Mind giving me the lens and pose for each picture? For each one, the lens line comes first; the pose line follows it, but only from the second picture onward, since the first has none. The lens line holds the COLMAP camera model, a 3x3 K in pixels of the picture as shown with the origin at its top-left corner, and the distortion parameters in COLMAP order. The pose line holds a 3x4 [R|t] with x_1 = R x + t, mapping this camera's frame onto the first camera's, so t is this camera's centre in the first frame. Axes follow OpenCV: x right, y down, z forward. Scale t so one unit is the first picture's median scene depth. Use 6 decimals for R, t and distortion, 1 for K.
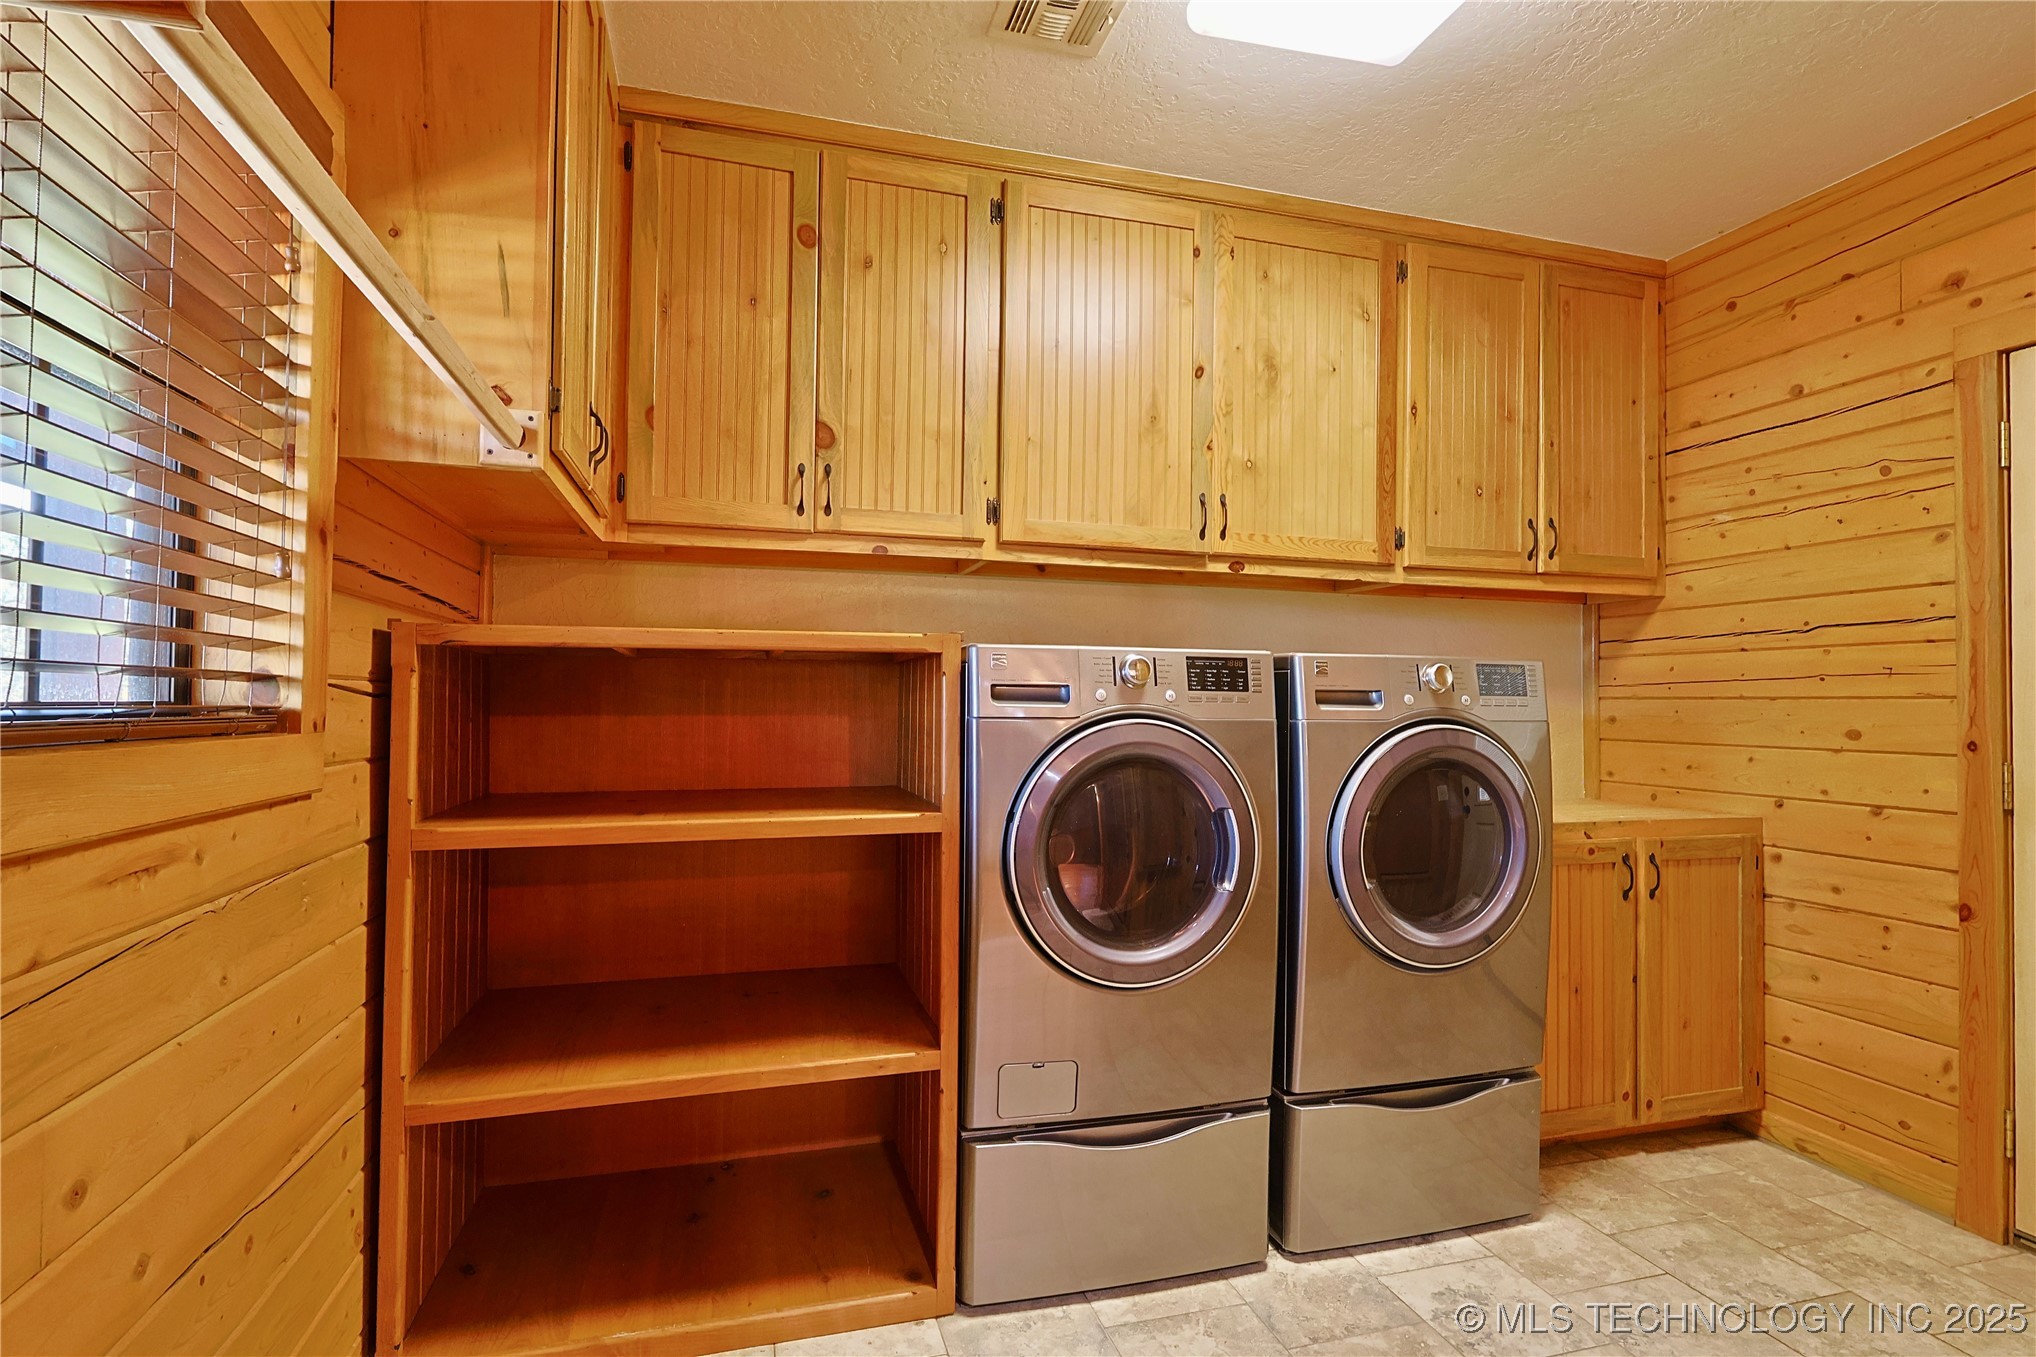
lens RADIAL K [[992.7, 0, 1017.4], [0, 992.7, 682.5], [0, 0, 1]] dist [-0.002789, 0.000293]
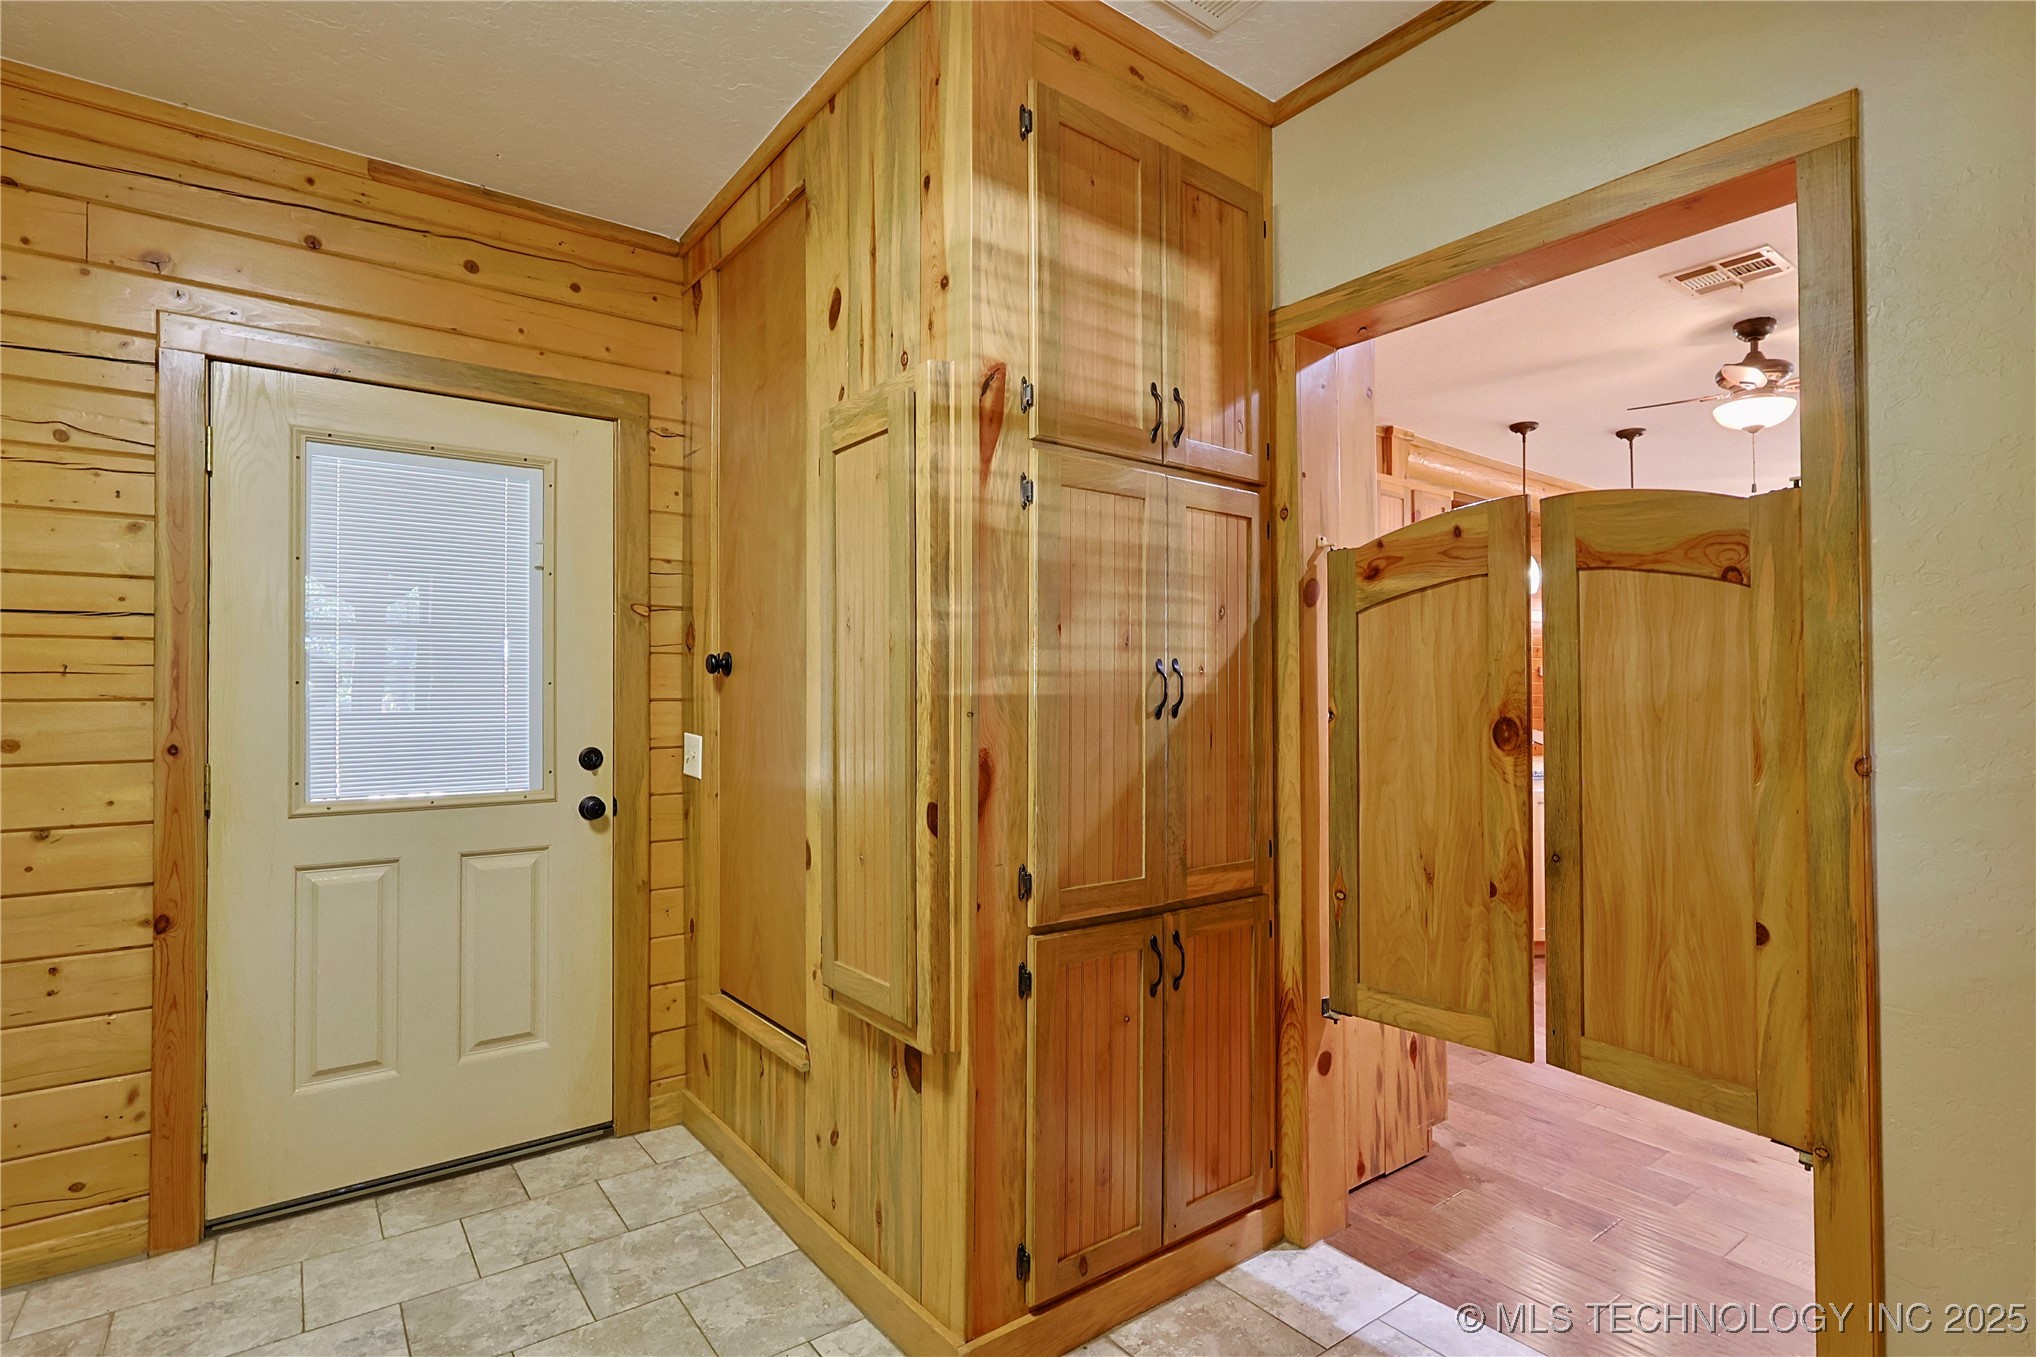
lens RADIAL K [[992.7, 0, 1016.0], [0, 992.7, 683.4], [0, 0, 1]] dist [-0.002789, 0.000293]
pose [[-0.357707, 0.007058, 0.933807, -0.233279], [-0.016957, 0.999757, -0.014052, -0.001415], [-0.933680, -0.020861, -0.357500, 0.567193]]
